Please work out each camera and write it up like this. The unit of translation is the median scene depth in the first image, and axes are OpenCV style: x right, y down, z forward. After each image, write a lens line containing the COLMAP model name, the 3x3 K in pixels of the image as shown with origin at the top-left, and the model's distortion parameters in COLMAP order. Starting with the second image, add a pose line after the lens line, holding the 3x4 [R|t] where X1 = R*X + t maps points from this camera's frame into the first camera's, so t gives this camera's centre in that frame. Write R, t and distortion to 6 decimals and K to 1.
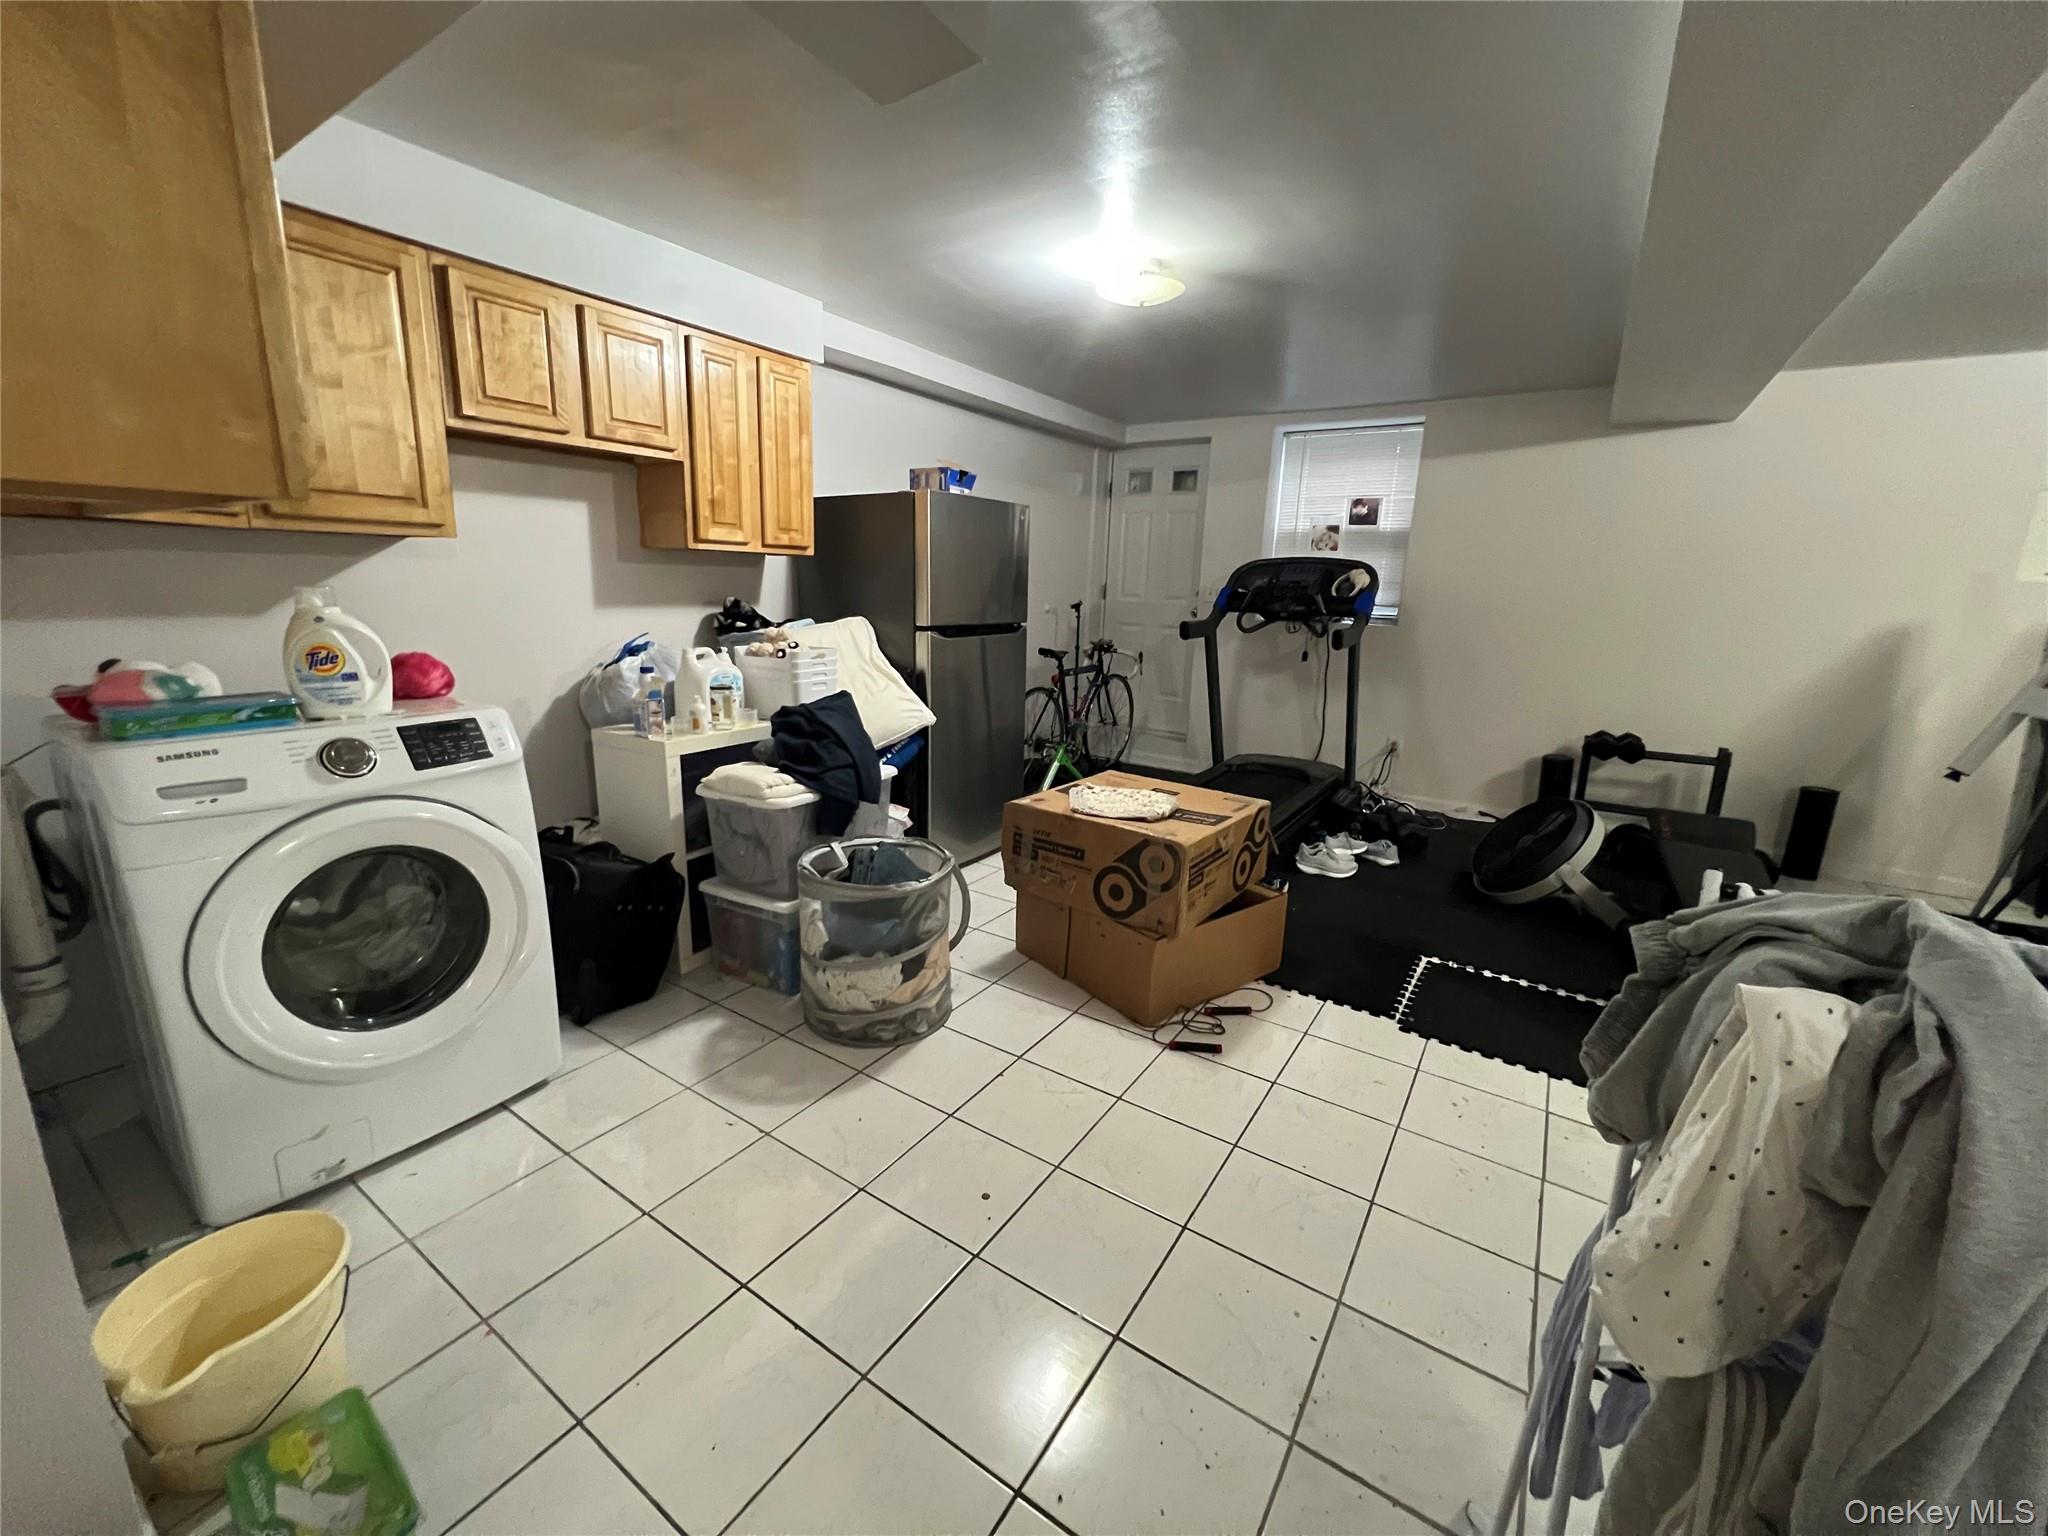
lens RADIAL K [[817.4, 0, 1023.6], [0, 817.4, 769.4], [0, 0, 1]] dist [-0.001203, -0.000470]
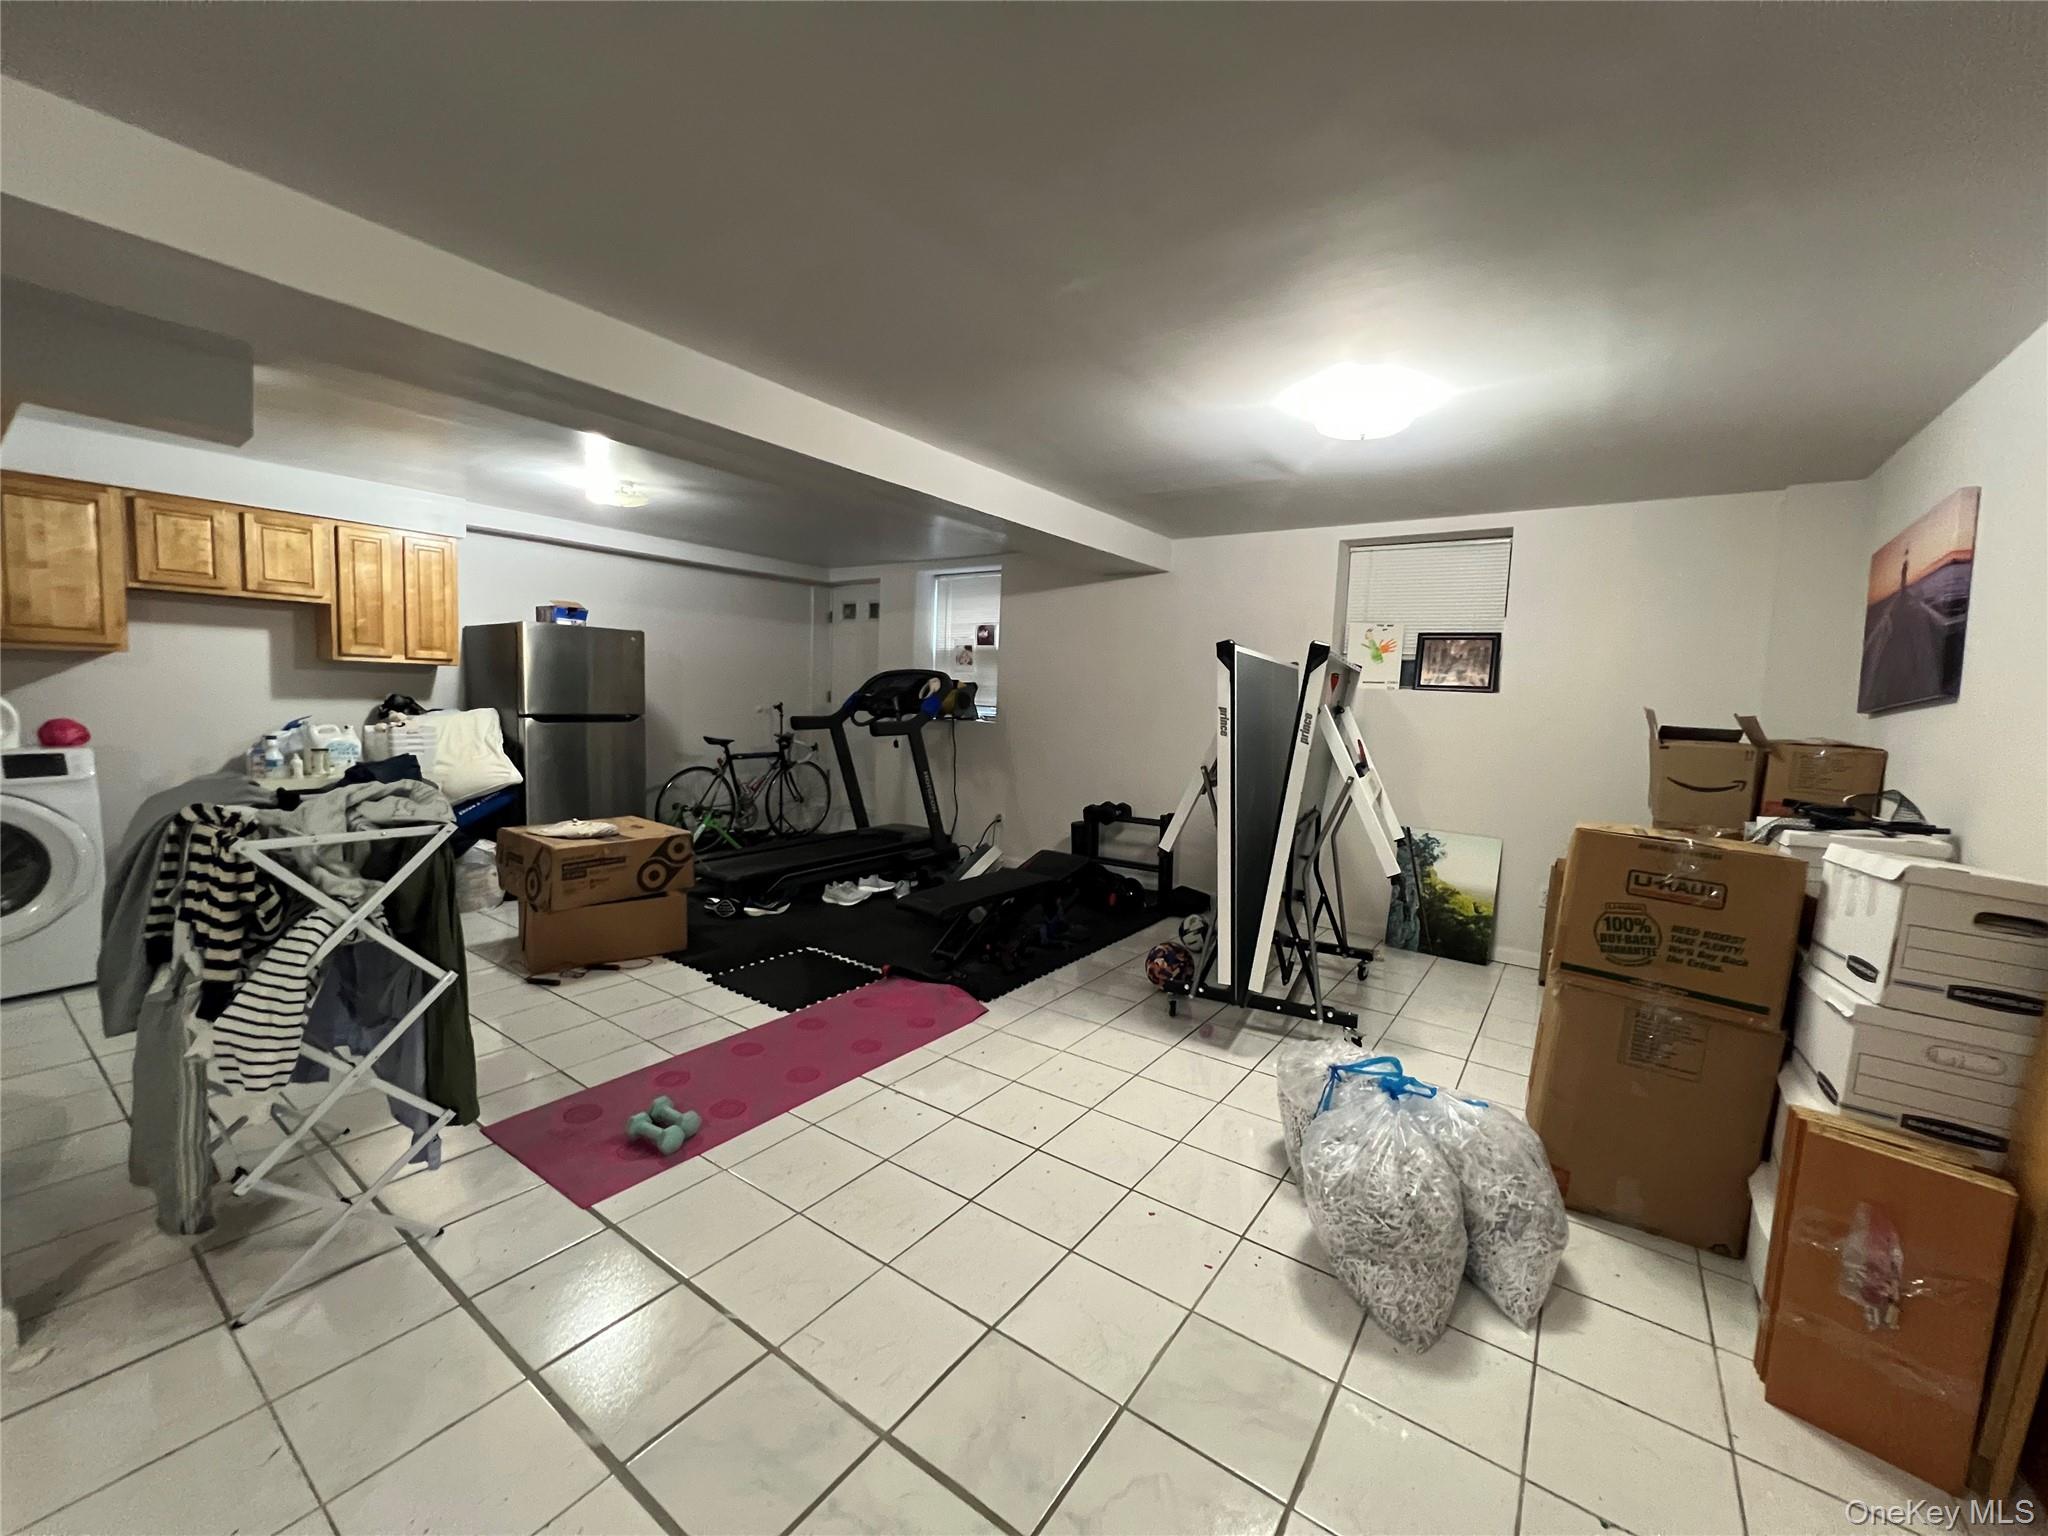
lens RADIAL K [[817.4, 0, 1026.3], [0, 817.4, 771.4], [0, 0, 1]] dist [-0.001203, -0.000470]
pose [[0.999347, 0.008297, -0.035153, 0.798183], [-0.012967, 0.990793, -0.134762, 0.101660], [0.033711, 0.135130, 0.990254, -0.356314]]
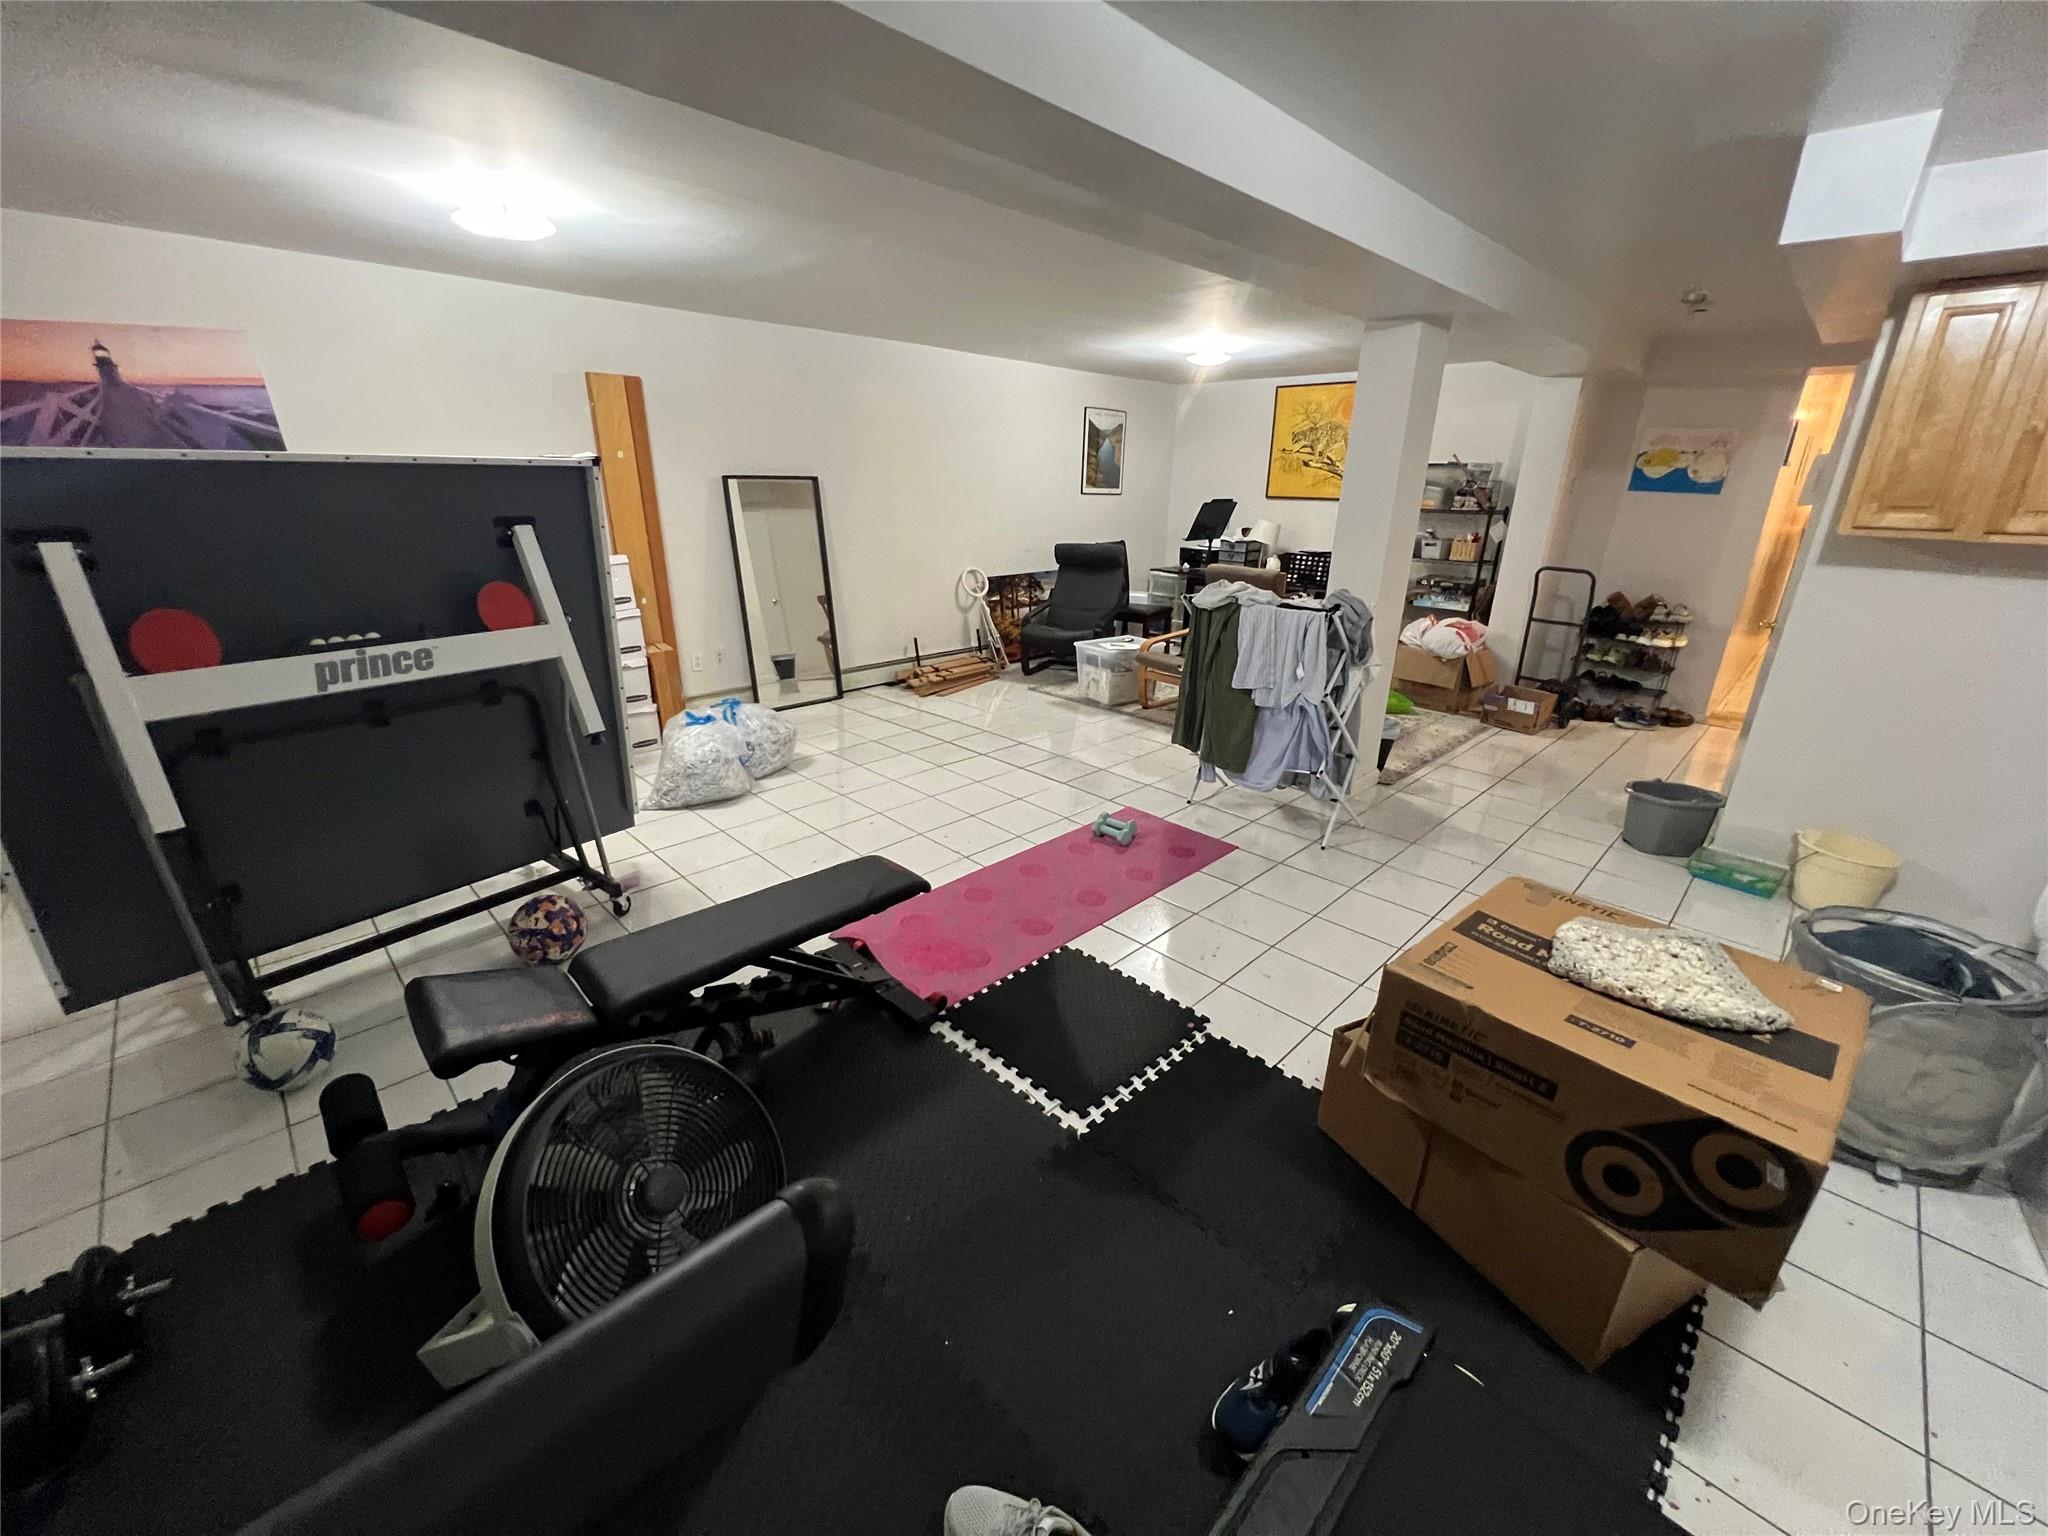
lens RADIAL K [[817.4, 0, 1025.4], [0, 817.4, 770.0], [0, 0, 1]] dist [-0.001203, -0.000470]
pose [[-0.978820, -0.106183, 0.175035, 0.395174], [0.007591, 0.835566, 0.549338, -0.339109], [-0.204583, 0.539032, -0.817062, 1.232933]]
